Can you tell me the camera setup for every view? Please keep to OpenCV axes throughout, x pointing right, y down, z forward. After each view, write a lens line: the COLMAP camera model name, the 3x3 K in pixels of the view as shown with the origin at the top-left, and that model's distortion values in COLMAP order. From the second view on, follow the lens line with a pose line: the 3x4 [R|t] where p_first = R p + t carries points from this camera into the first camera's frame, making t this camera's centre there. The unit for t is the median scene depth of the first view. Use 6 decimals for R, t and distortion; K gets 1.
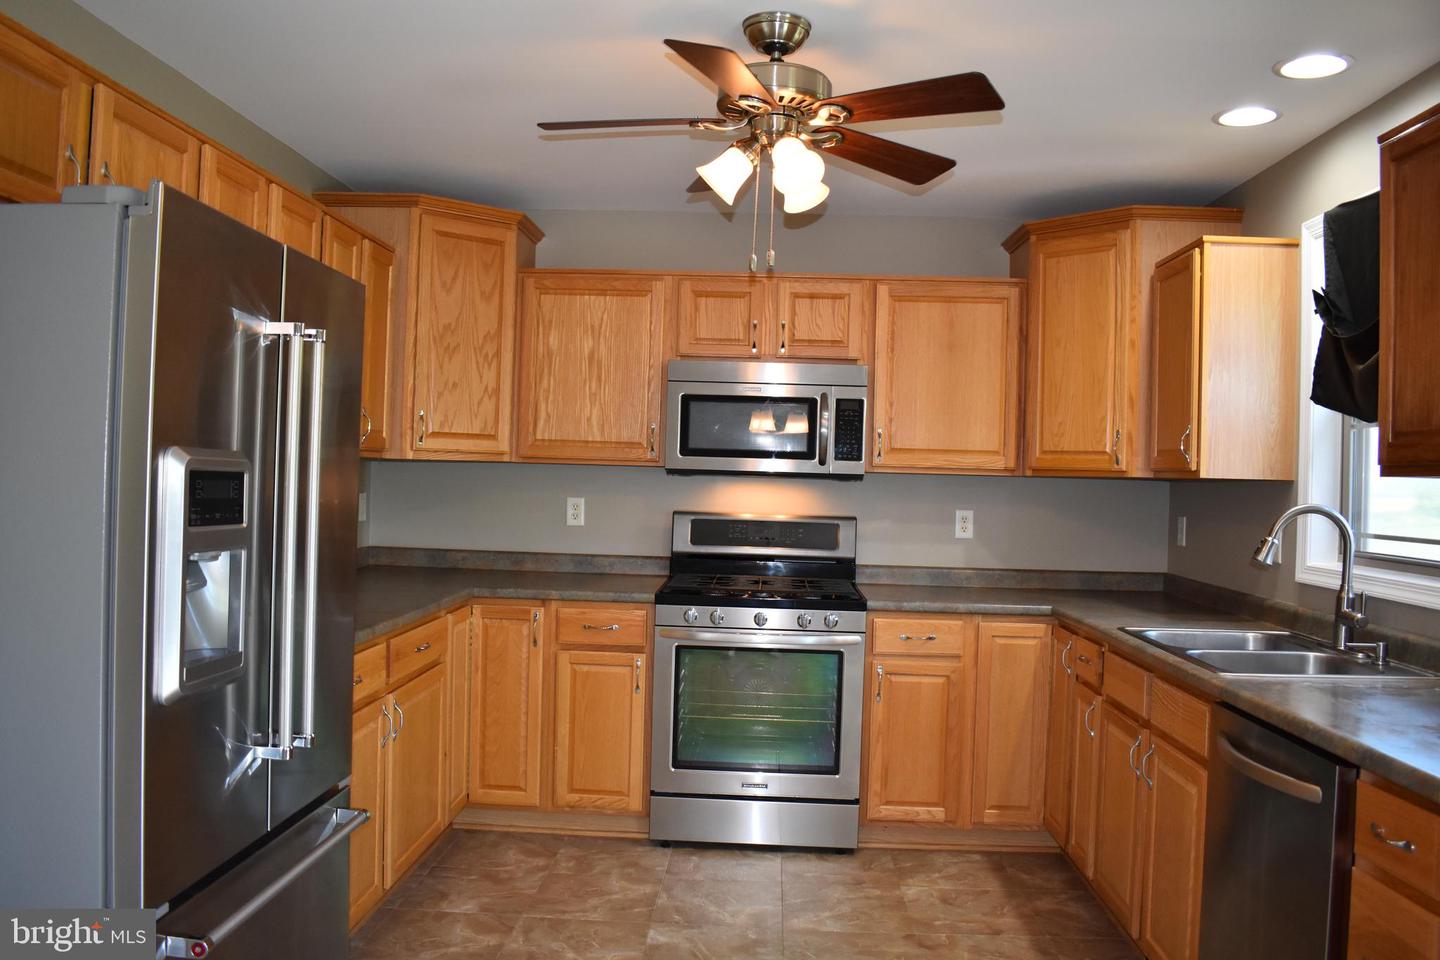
lens RADIAL K [[1127.9, 0, 720.0], [0, 1127.9, 480.0], [0, 0, 1]] dist [-0.086155, 0.008156]
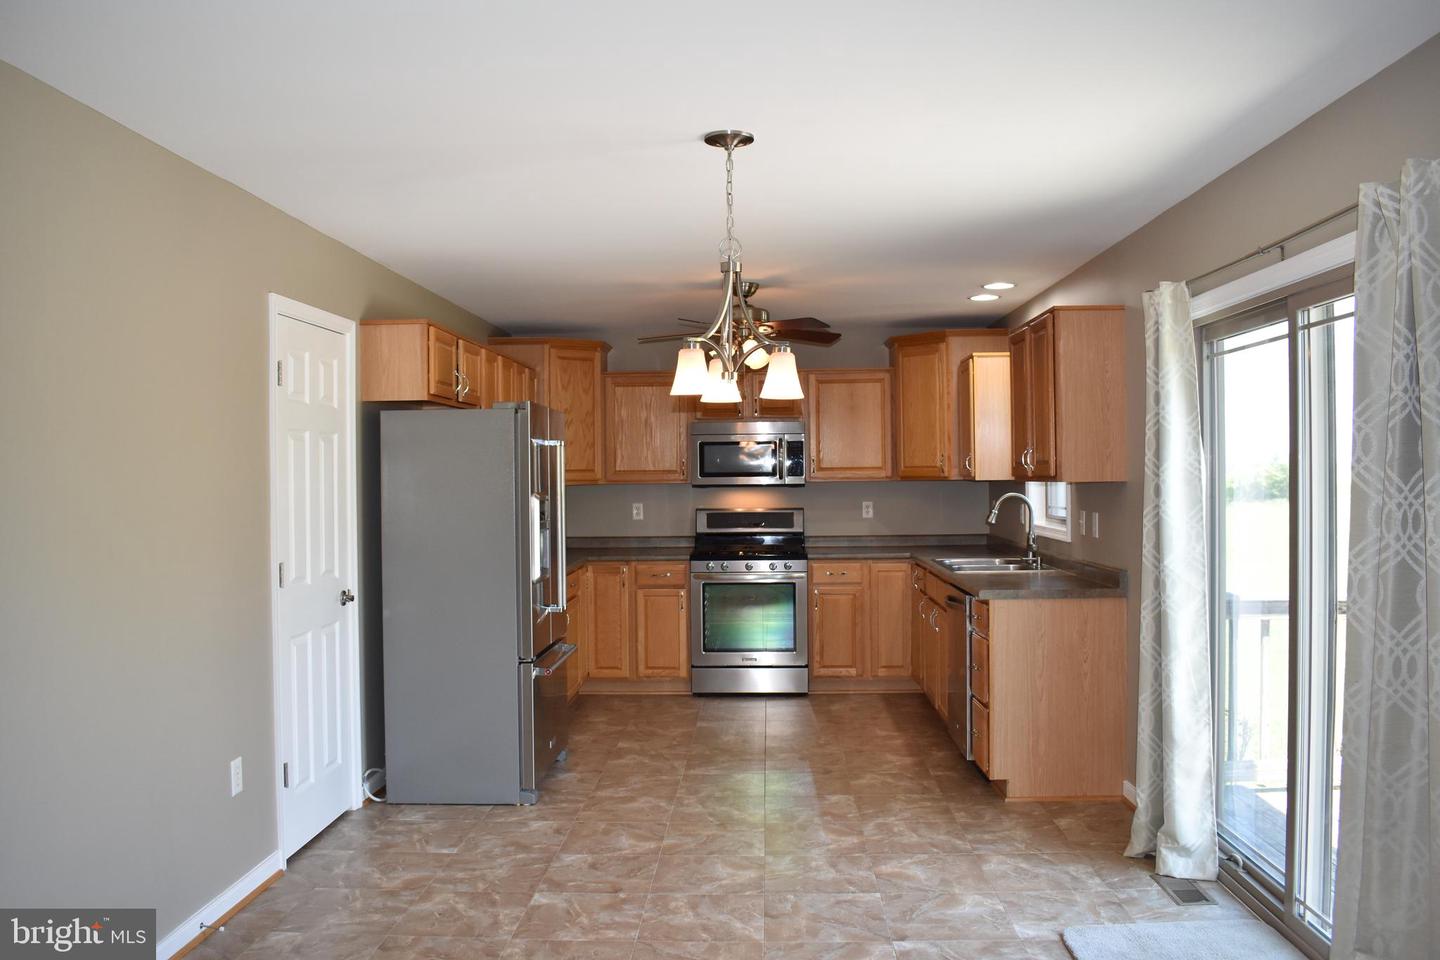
lens RADIAL K [[1127.9, 0, 720.0], [0, 1127.9, 480.0], [0, 0, 1]] dist [-0.086155, 0.008156]
pose [[0.999196, -0.039866, 0.004330, -0.012437], [0.039854, 0.999201, 0.002853, -0.021653], [-0.004440, -0.002678, 0.999987, -0.791389]]
